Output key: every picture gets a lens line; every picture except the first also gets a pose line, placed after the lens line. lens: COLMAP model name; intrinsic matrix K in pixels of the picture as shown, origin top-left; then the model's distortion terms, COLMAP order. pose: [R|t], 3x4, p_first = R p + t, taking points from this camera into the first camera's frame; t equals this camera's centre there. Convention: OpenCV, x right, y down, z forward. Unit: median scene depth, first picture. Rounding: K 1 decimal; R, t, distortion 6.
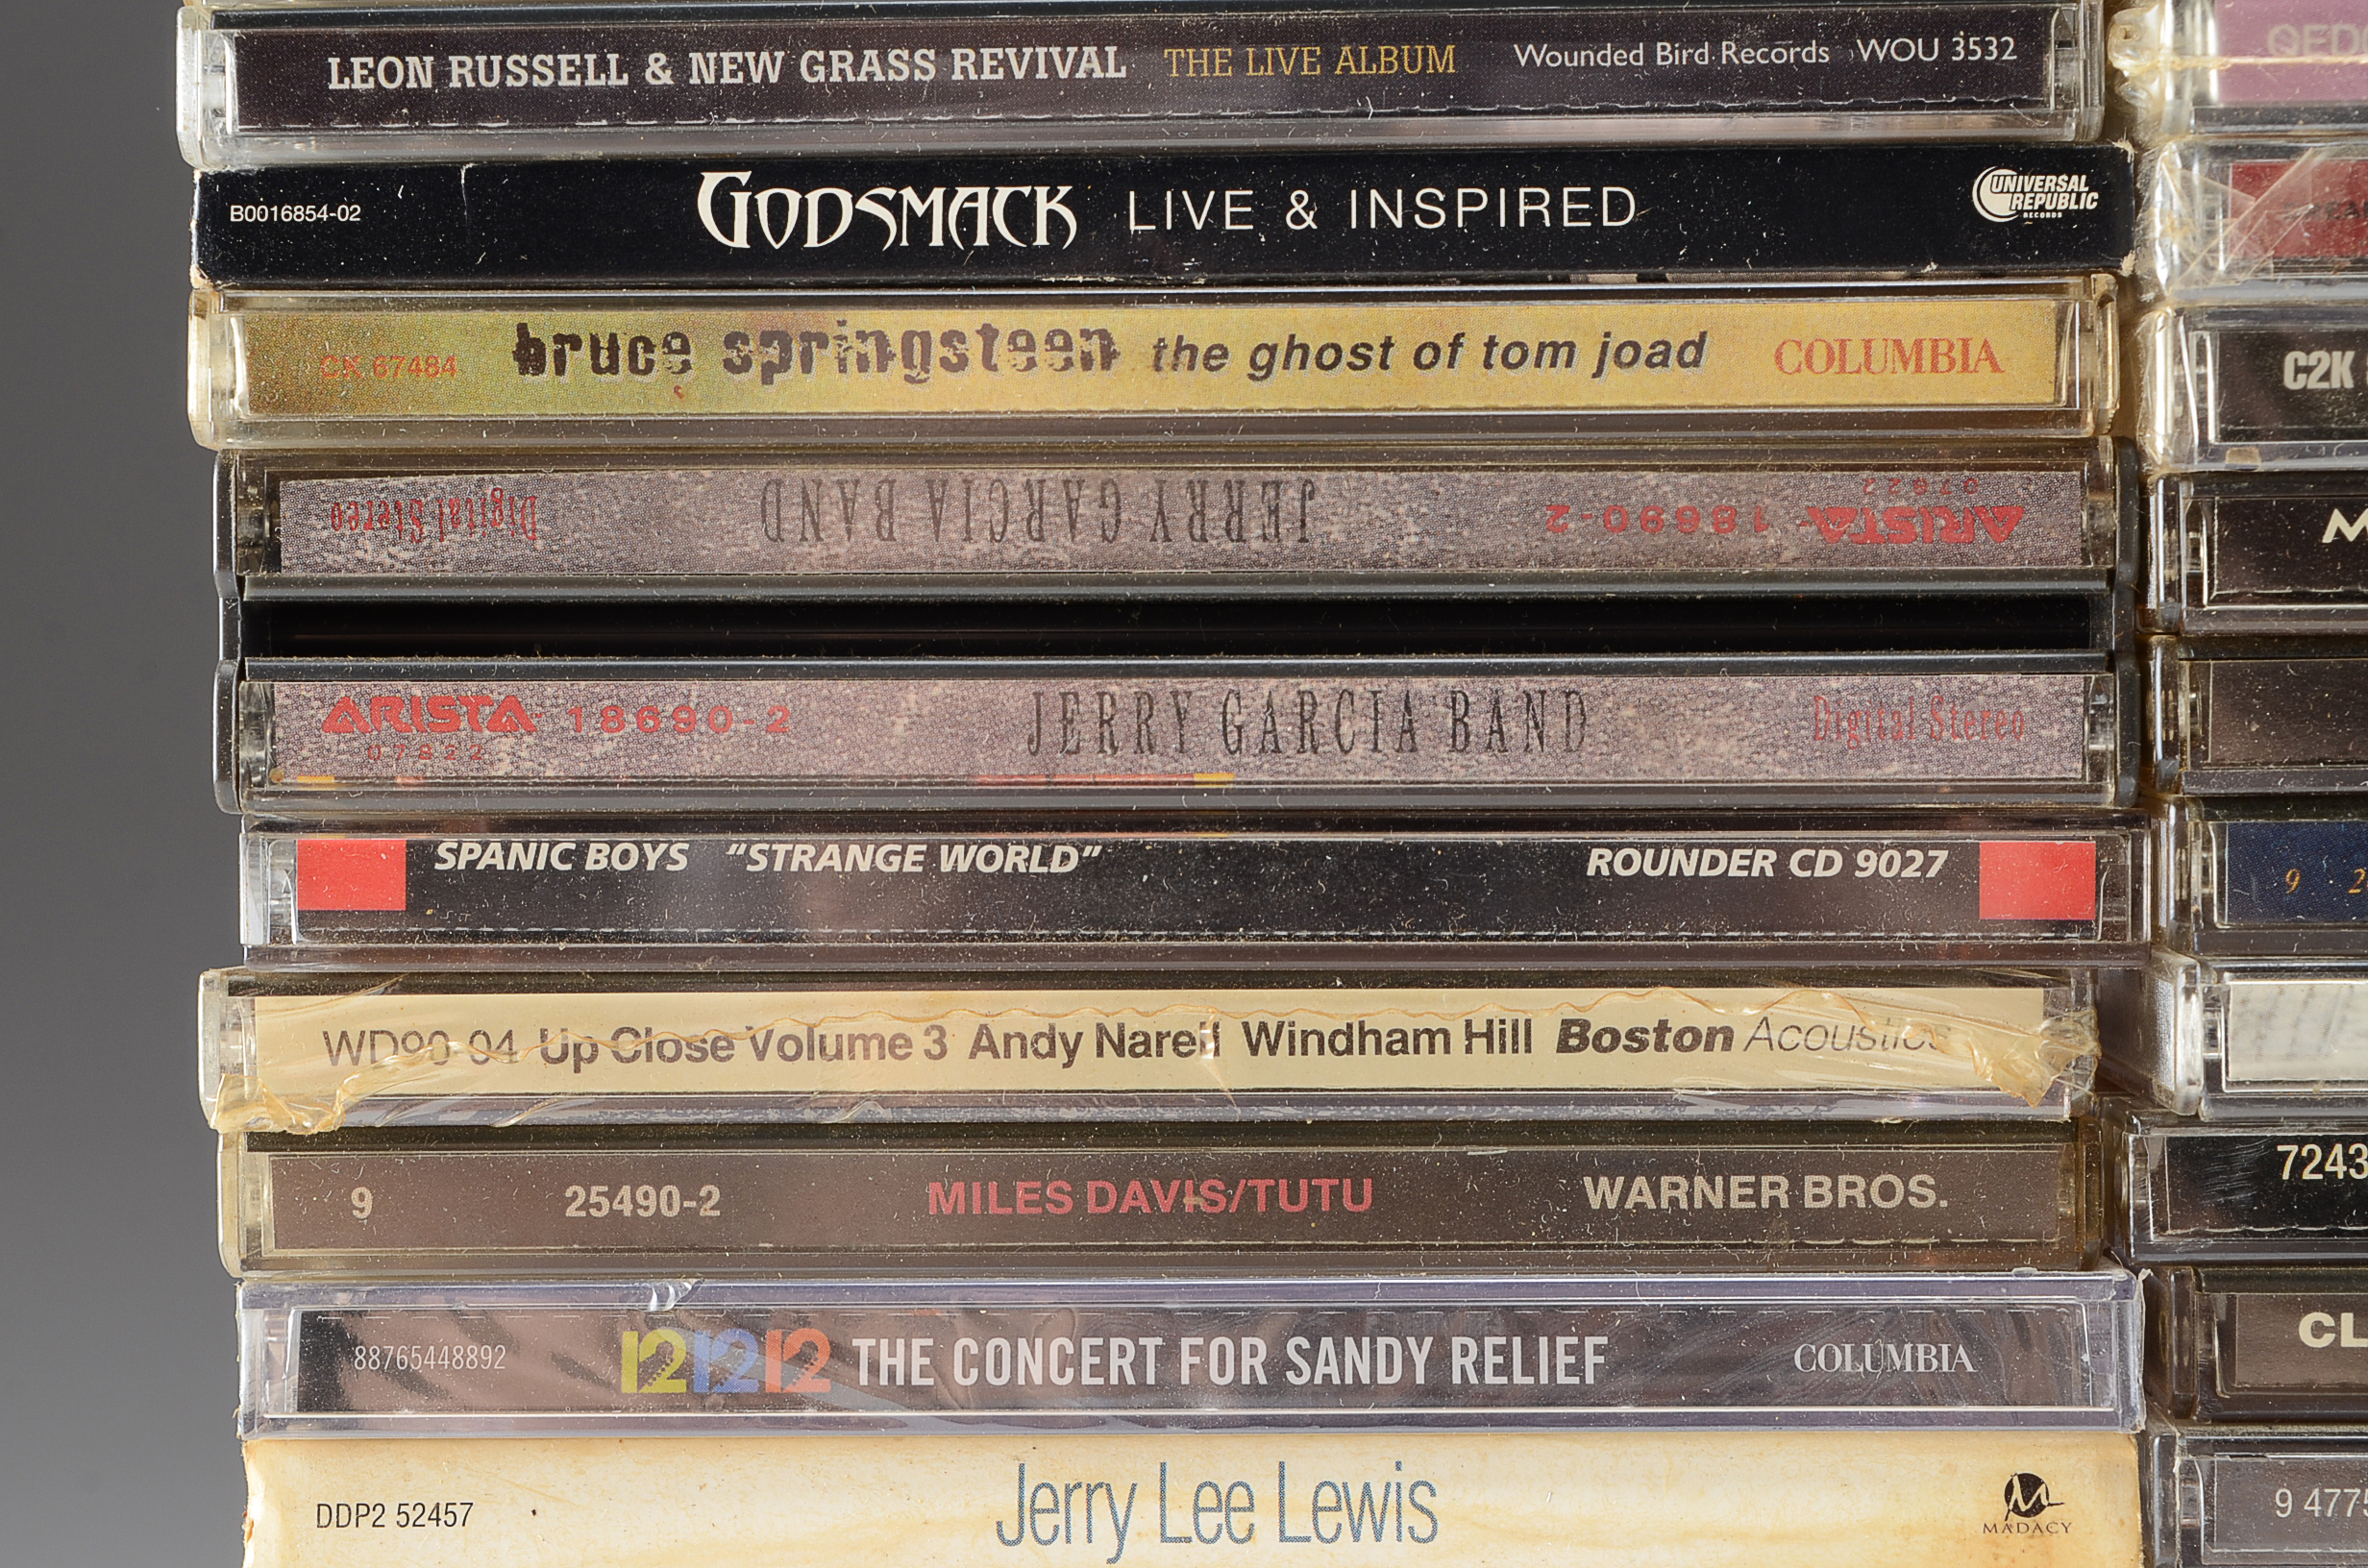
lens RADIAL K [[4684.9, 0, 1169.5], [0, 4684.9, 831.3], [0, 0, 1]] dist [0.055199, 0.000000]
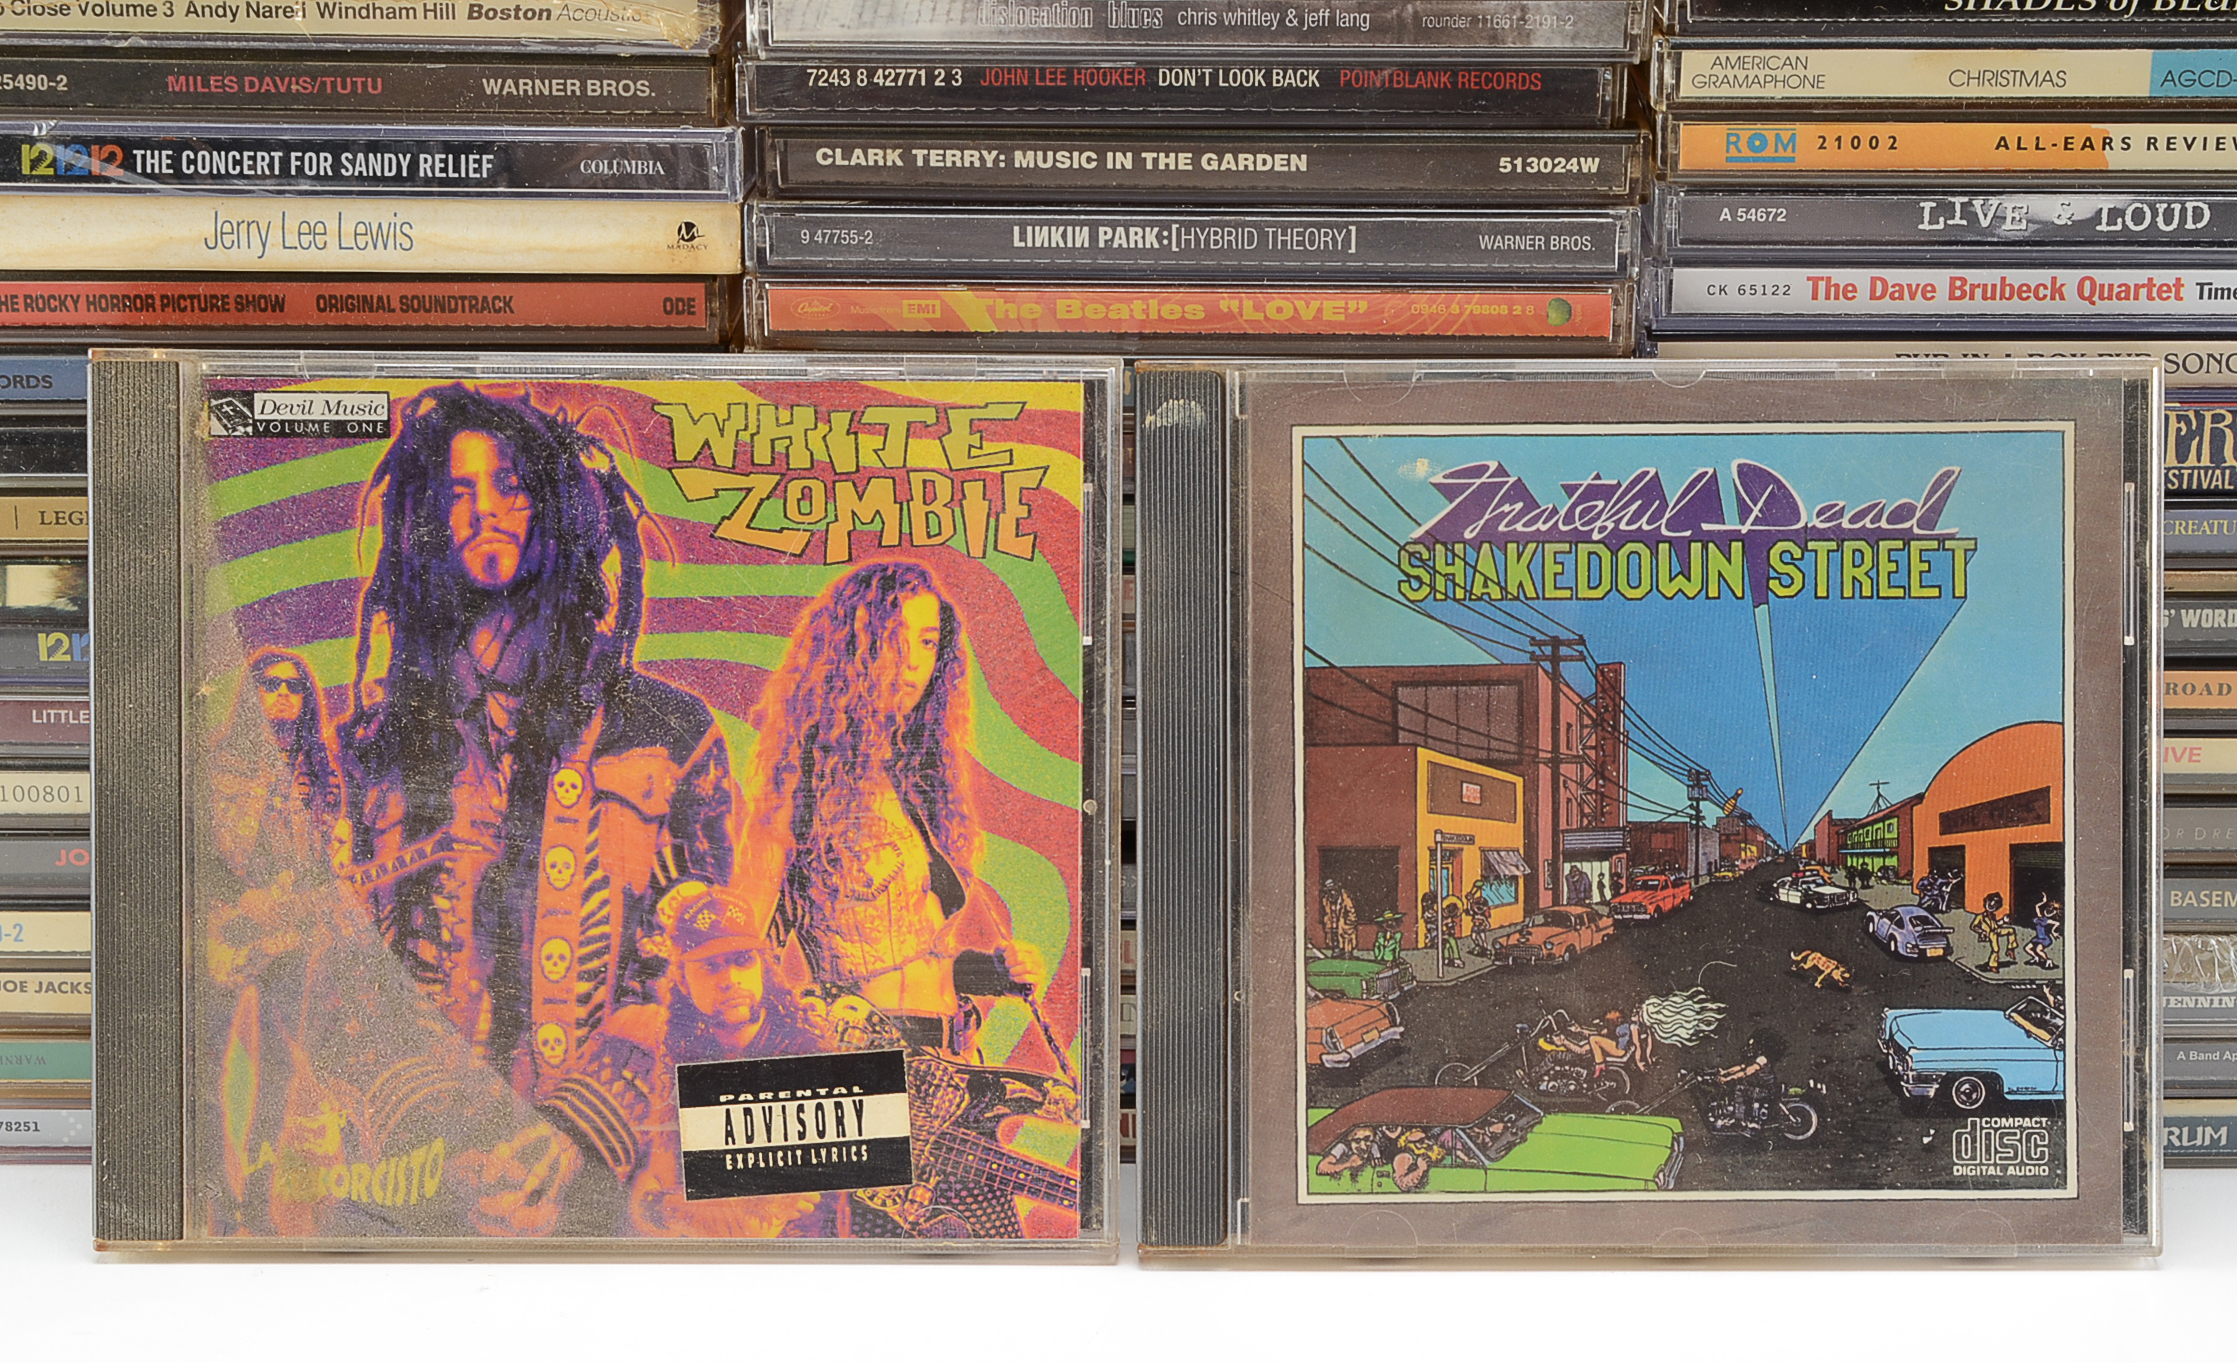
lens RADIAL K [[5417.4, 0, 1208.8], [0, 5417.4, 797.5], [0, 0, 1]] dist [0.076958, 0.000000]
pose [[0.998240, 0.005808, 0.059018, 0.274492], [-0.019575, 0.971685, 0.235468, -0.195398], [-0.055979, -0.236209, 0.970088, -1.474847]]
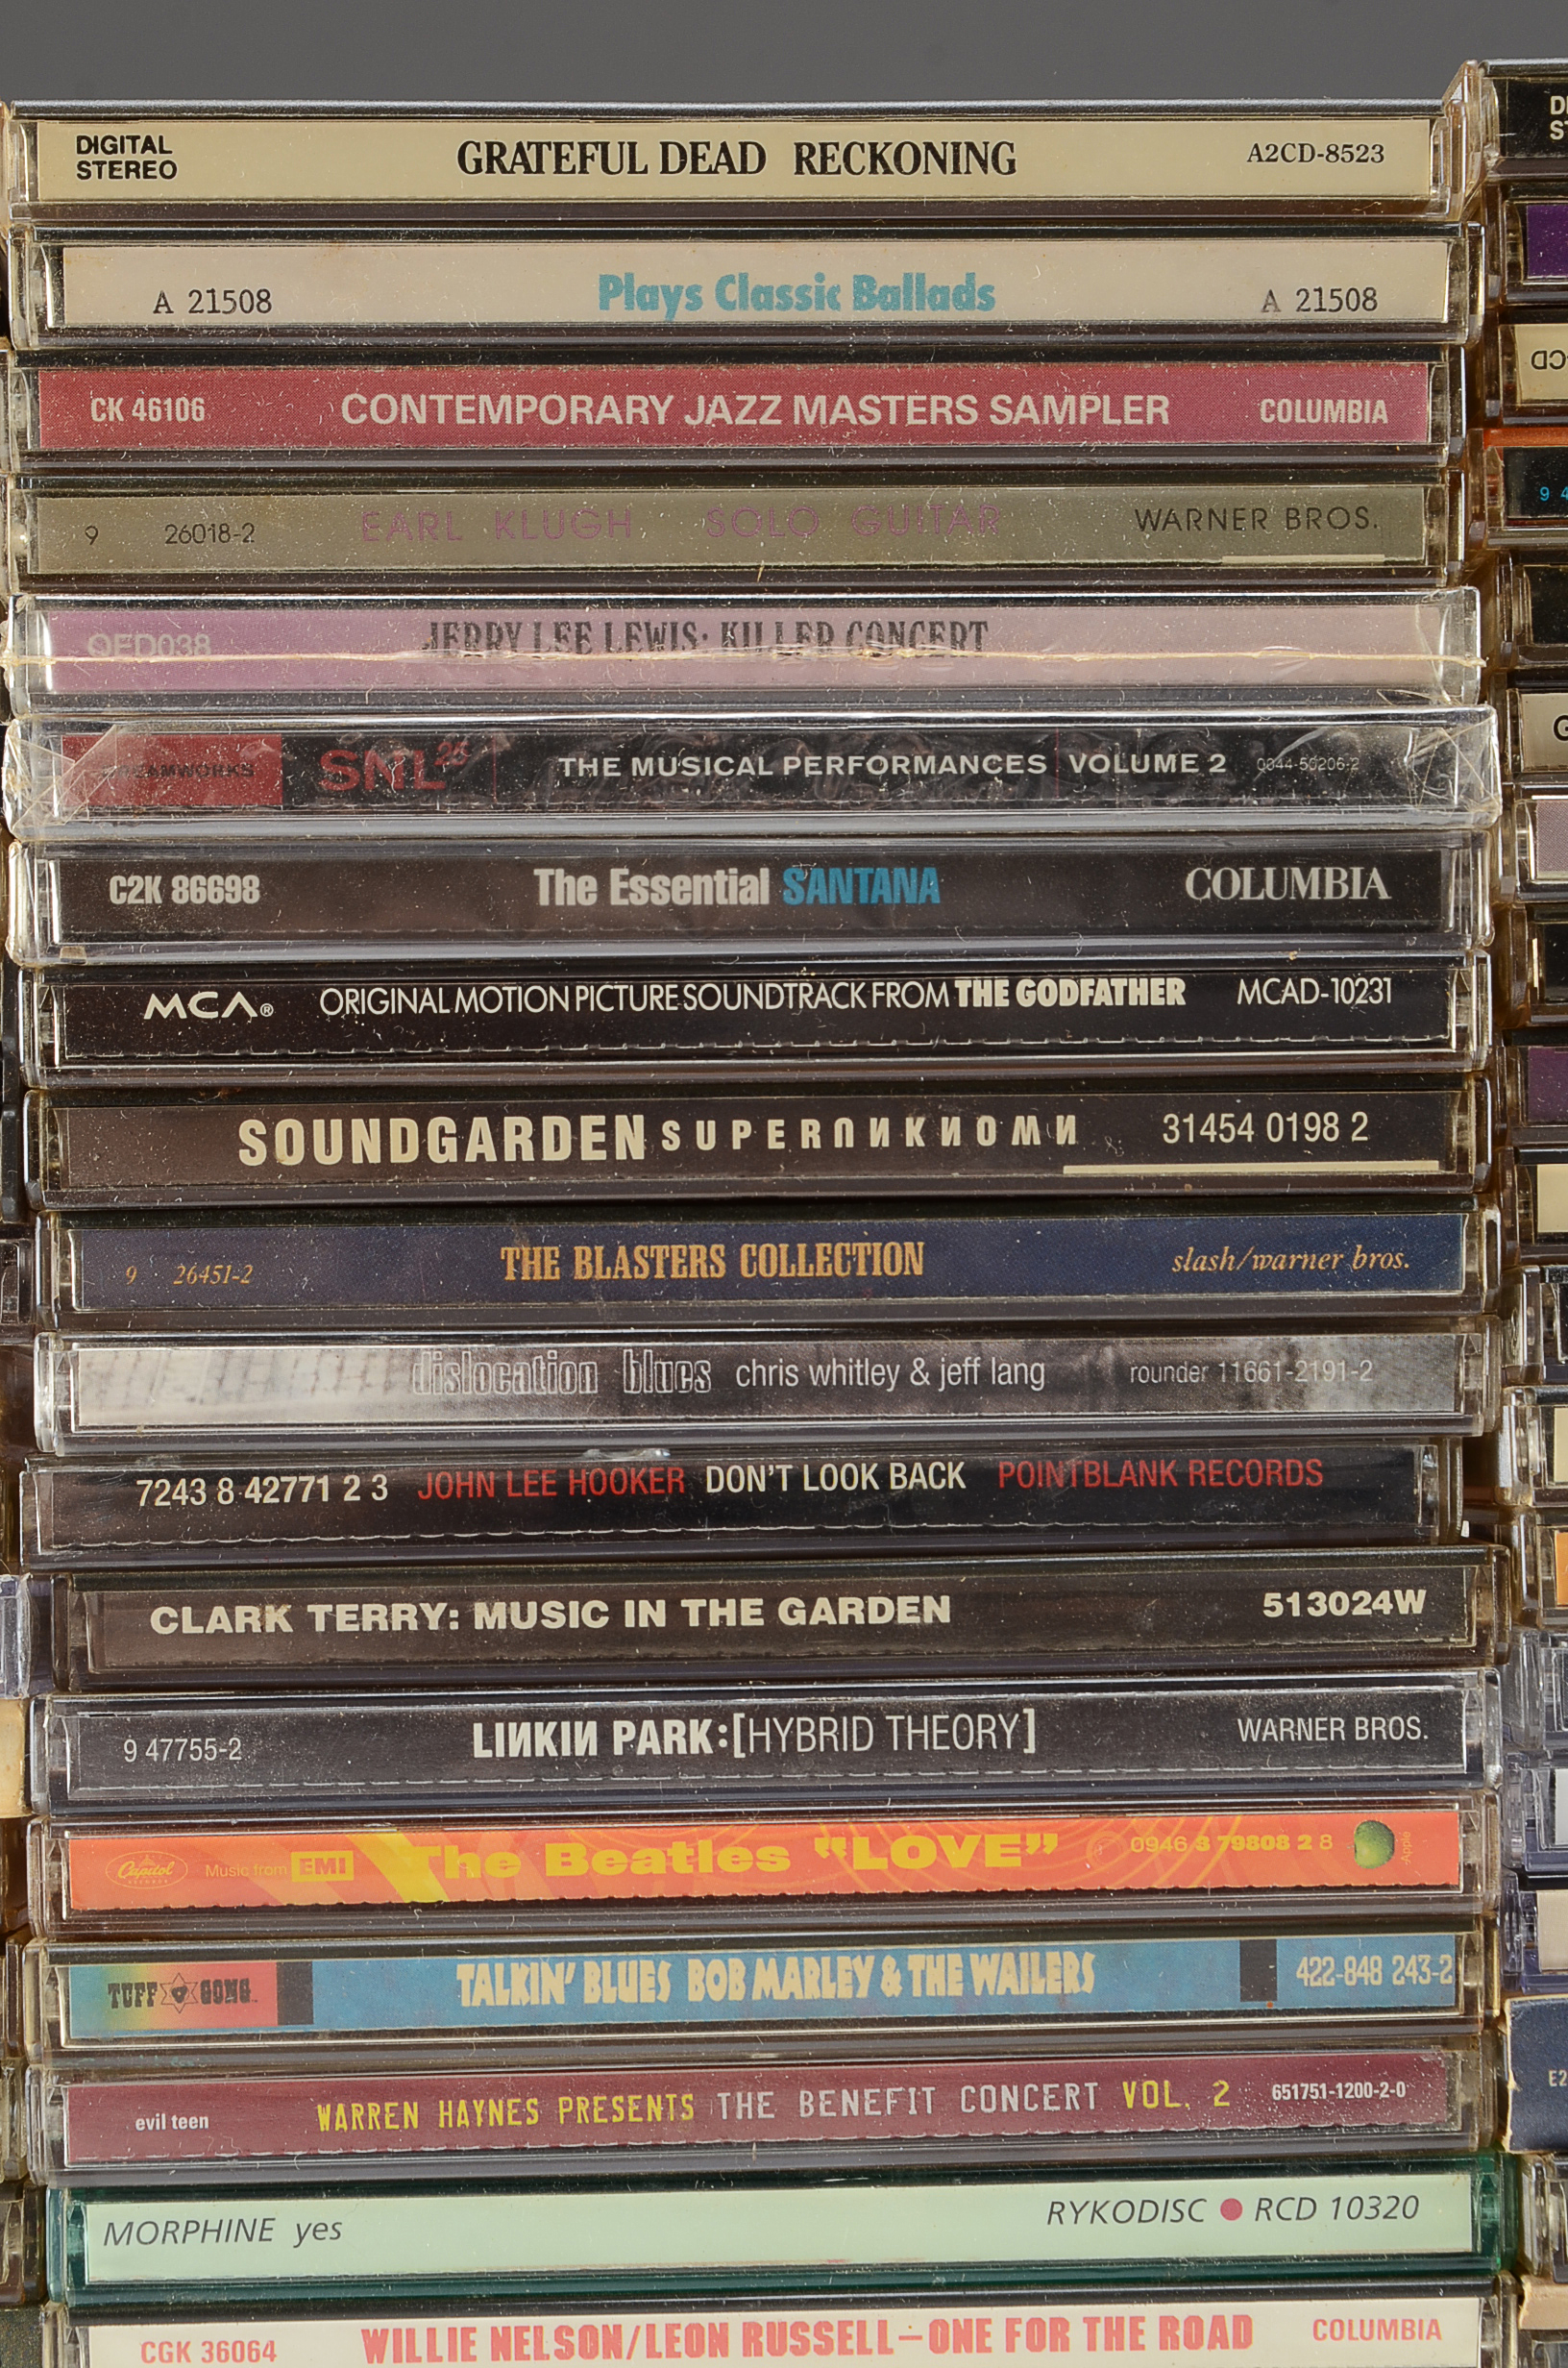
lens RADIAL K [[4684.9, 0, 763.7], [0, 4684.9, 1202.8], [0, 0, 1]] dist [0.055199, 0.000000]
pose [[0.997176, 0.001419, 0.075089, 0.312401], [0.004290, 0.997113, -0.075808, 0.089785], [-0.074980, 0.075916, 0.994291, -0.323638]]
